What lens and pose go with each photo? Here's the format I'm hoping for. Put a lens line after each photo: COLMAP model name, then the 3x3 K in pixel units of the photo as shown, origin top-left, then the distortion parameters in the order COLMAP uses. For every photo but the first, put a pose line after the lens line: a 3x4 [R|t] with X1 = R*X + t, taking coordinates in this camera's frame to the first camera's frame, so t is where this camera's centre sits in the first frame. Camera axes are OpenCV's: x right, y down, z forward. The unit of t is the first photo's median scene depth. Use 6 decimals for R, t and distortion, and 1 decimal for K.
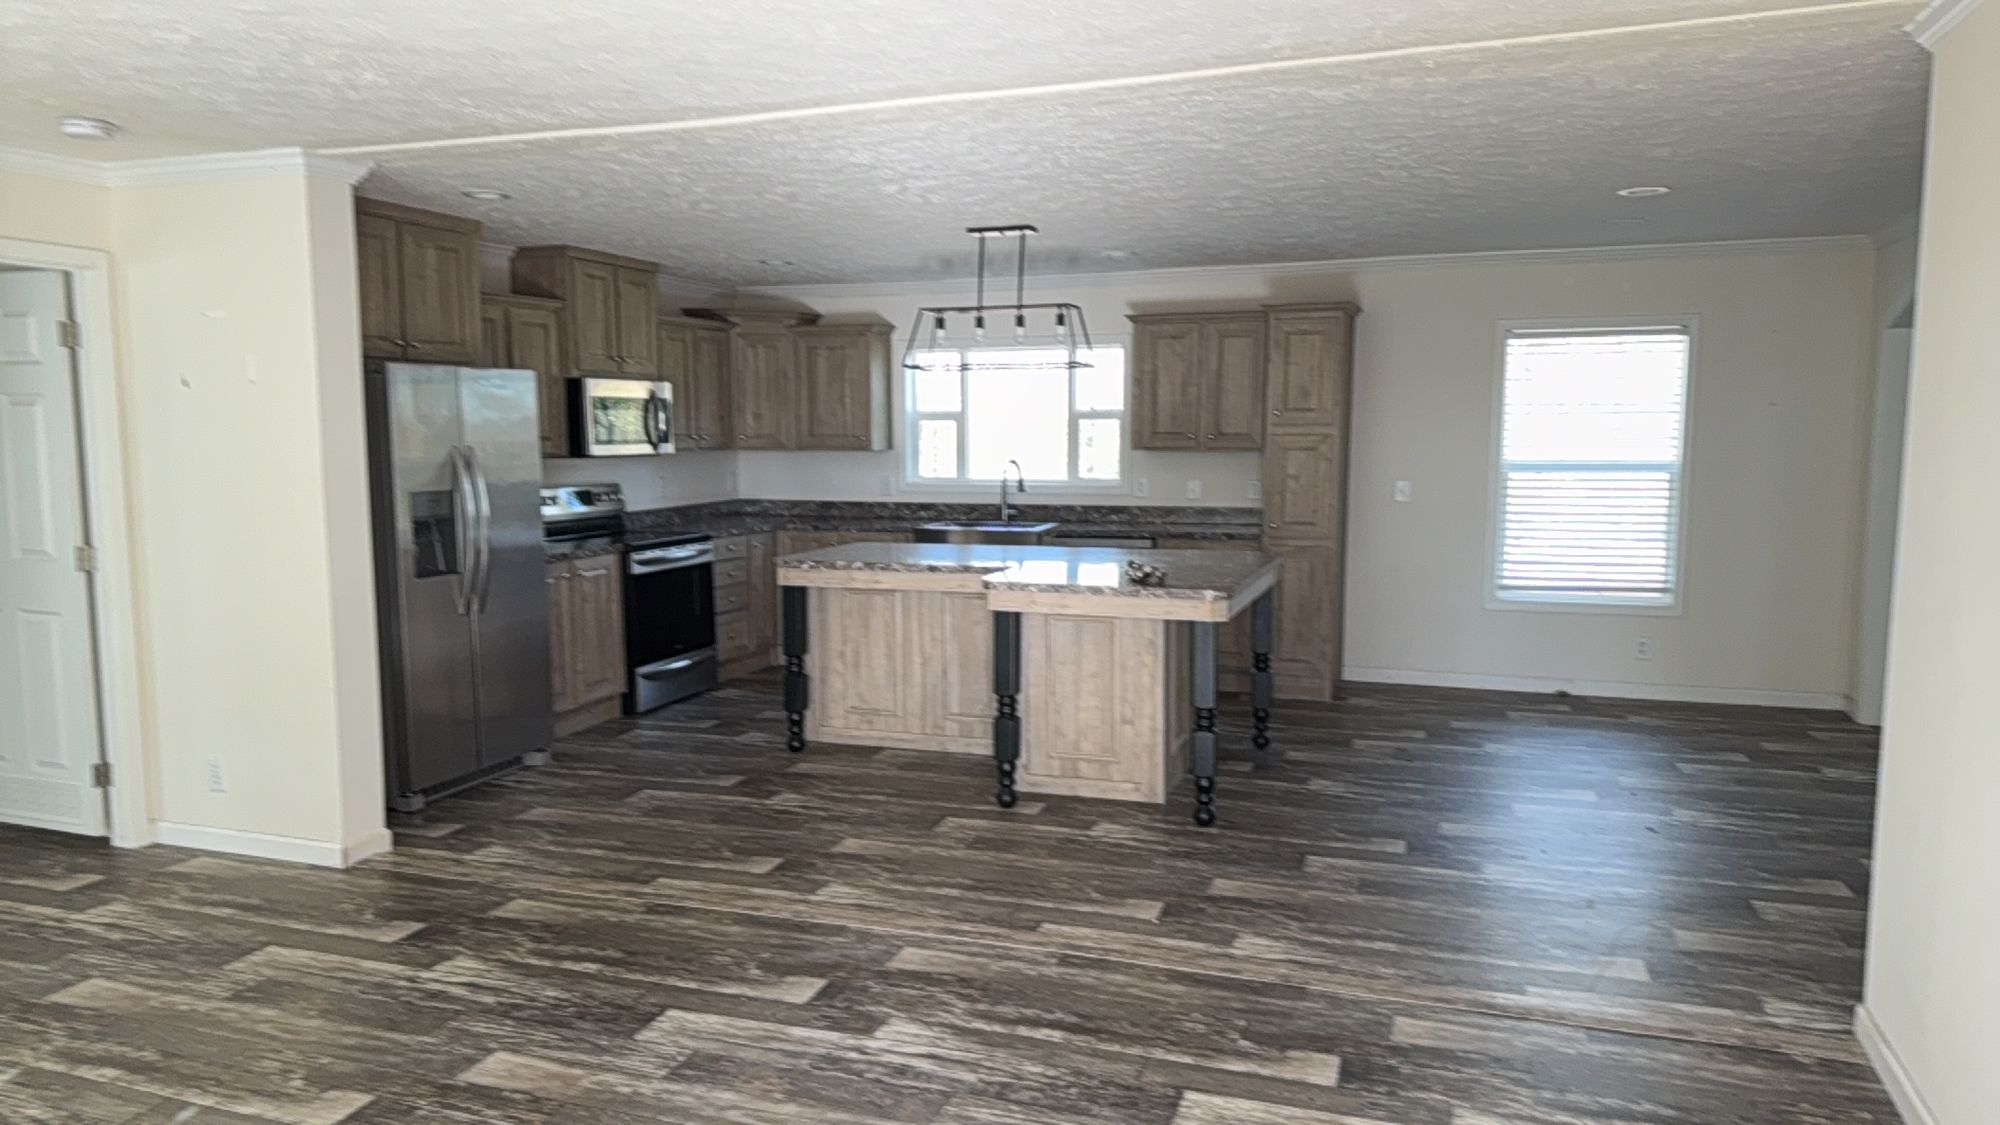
lens RADIAL K [[1331.9, 0, 1000.0], [0, 1331.9, 562.5], [0, 0, 1]] dist [0.016747, -0.000052]
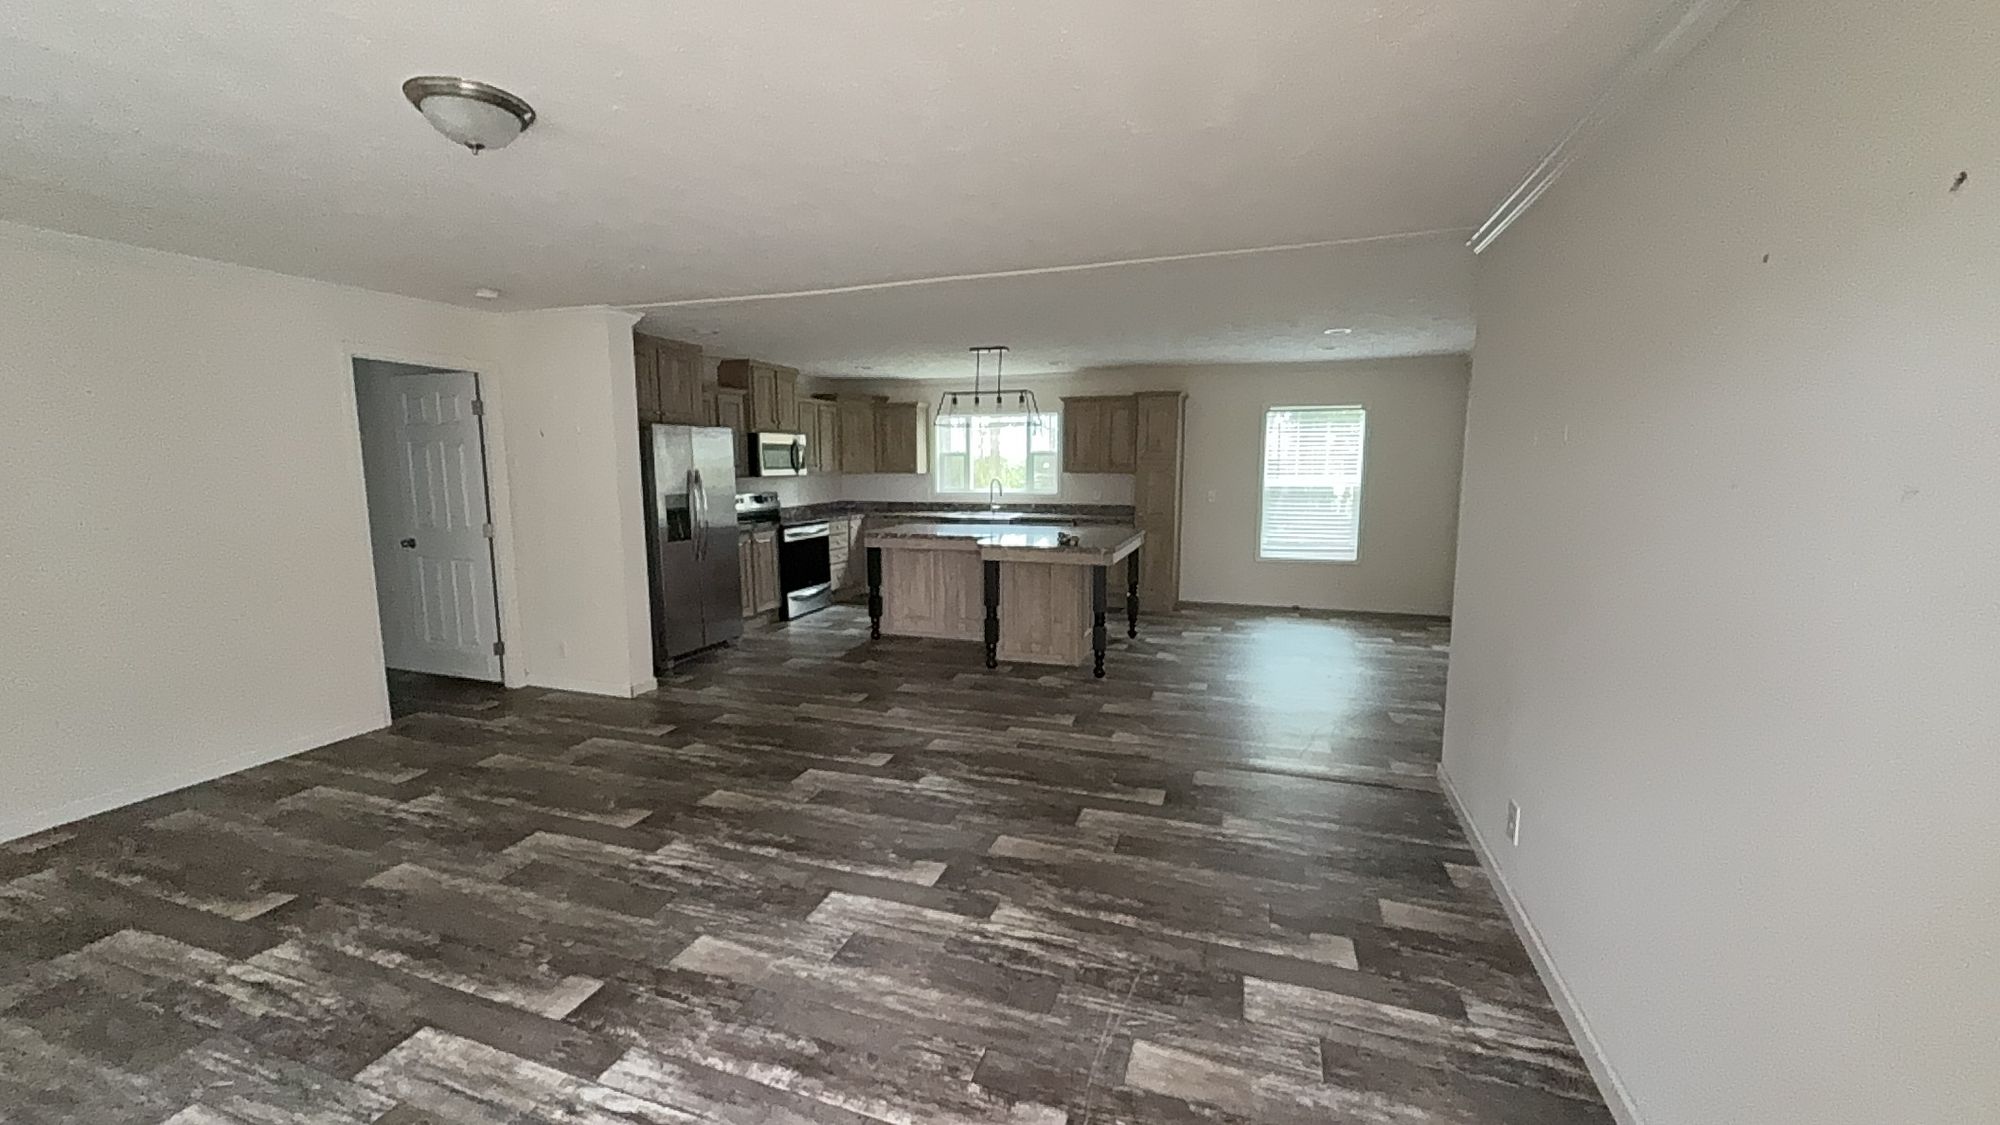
lens RADIAL K [[754.5, 0, 1000.0], [0, 754.5, 562.5], [0, 0, 1]] dist [0.000469, 0.000012]
pose [[0.999940, 0.006275, 0.008937, -0.093808], [-0.006504, 0.999643, 0.025915, -0.015079], [-0.008771, -0.025972, 0.999624, 0.269779]]
